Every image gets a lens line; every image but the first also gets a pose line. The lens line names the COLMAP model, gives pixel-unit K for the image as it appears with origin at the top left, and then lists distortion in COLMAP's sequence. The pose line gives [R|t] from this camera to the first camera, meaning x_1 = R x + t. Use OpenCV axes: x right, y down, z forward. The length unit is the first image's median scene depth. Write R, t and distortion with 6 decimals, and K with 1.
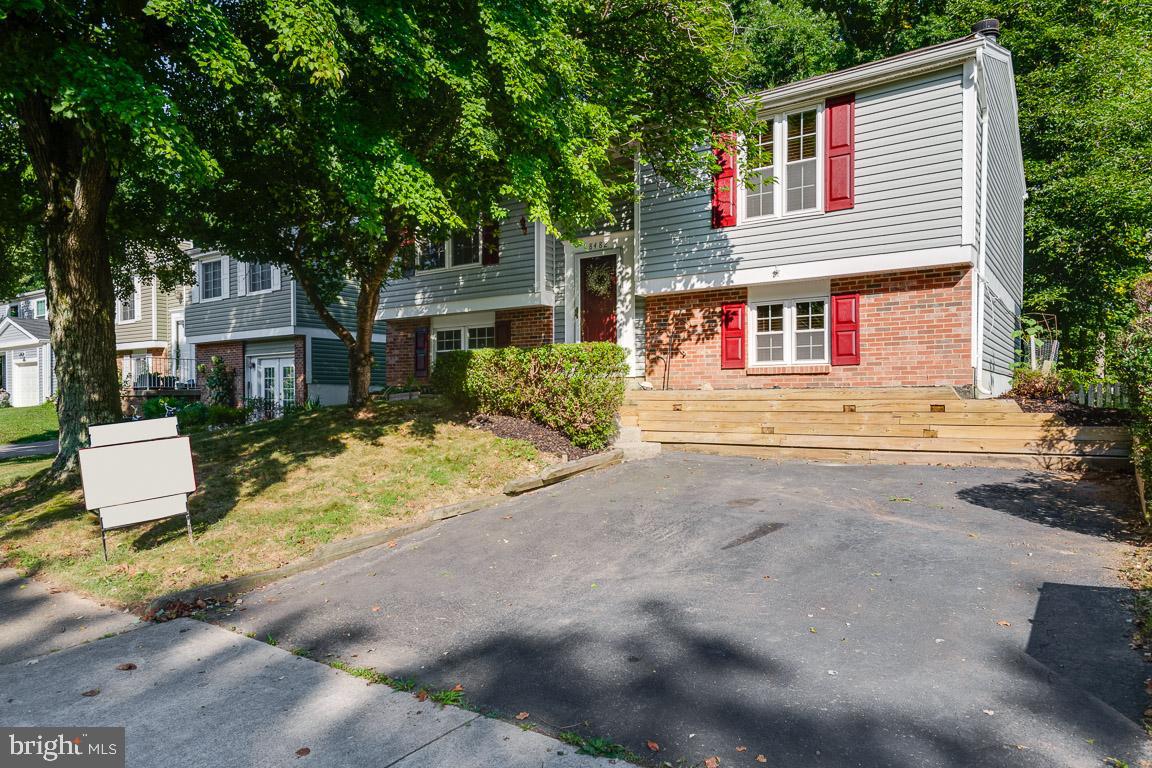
lens RADIAL K [[711.0, 0, 578.2], [0, 711.0, 393.5], [0, 0, 1]] dist [-0.002192, 0.000537]
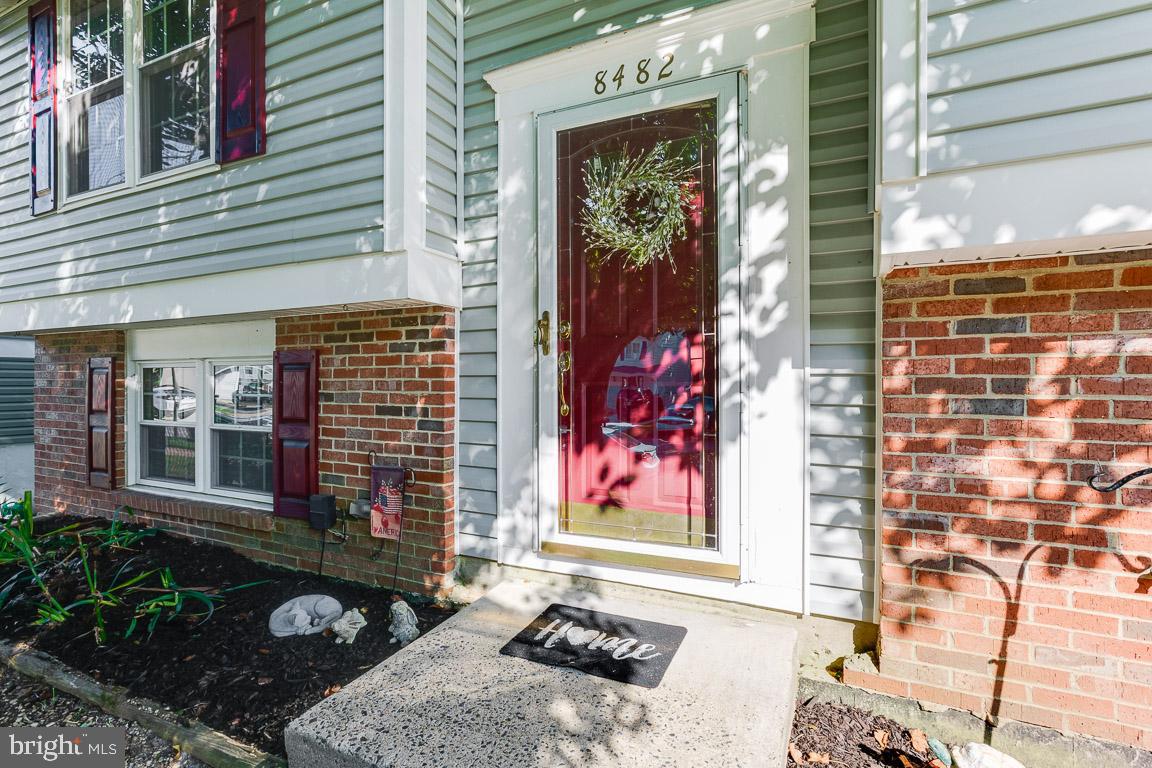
lens RADIAL K [[554.2, 0, 583.7], [0, 554.2, 380.9], [0, 0, 1]] dist [-0.001866, 0.001604]
pose [[0.986666, -0.002108, 0.162742, -0.023500], [0.000924, 0.999973, 0.007350, -0.105965], [-0.162753, -0.007101, 0.986641, 0.868165]]
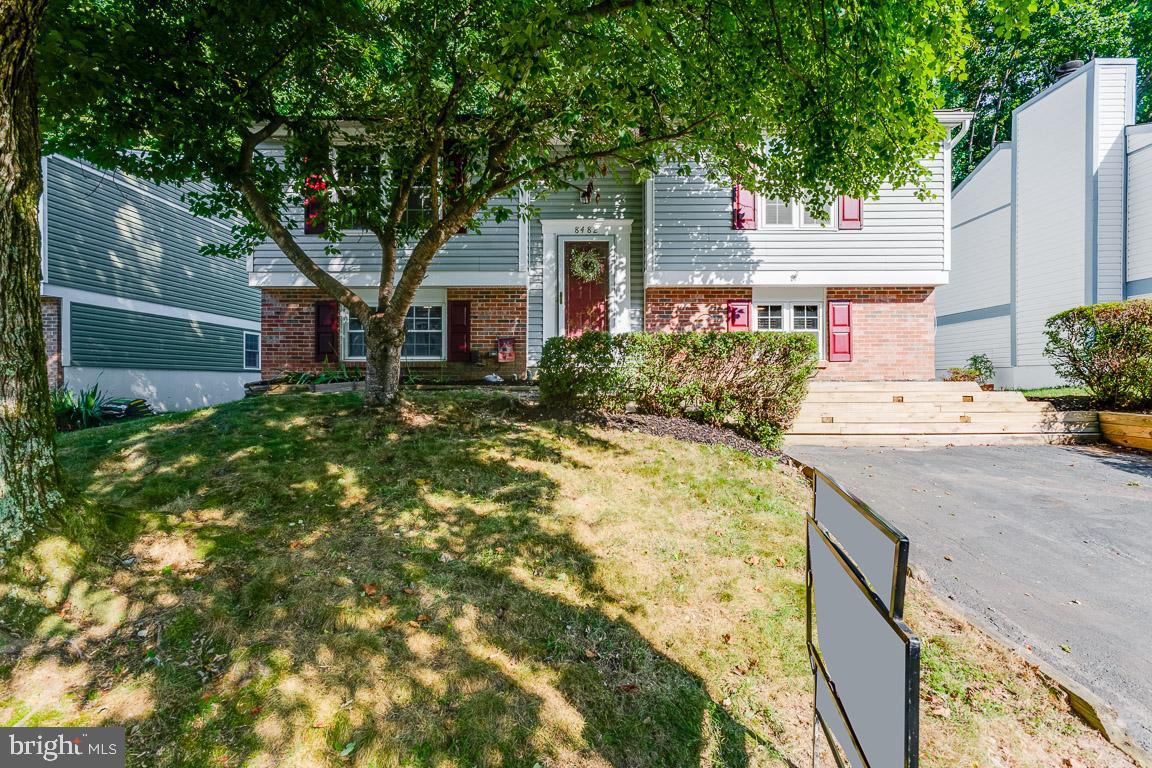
lens RADIAL K [[554.2, 0, 581.2], [0, 554.2, 375.0], [0, 0, 1]] dist [-0.001866, 0.001604]
pose [[0.830494, 0.009372, 0.556949, -0.426492], [-0.005936, 0.999951, -0.007976, -0.006447], [-0.556996, 0.003318, 0.830509, 0.410879]]
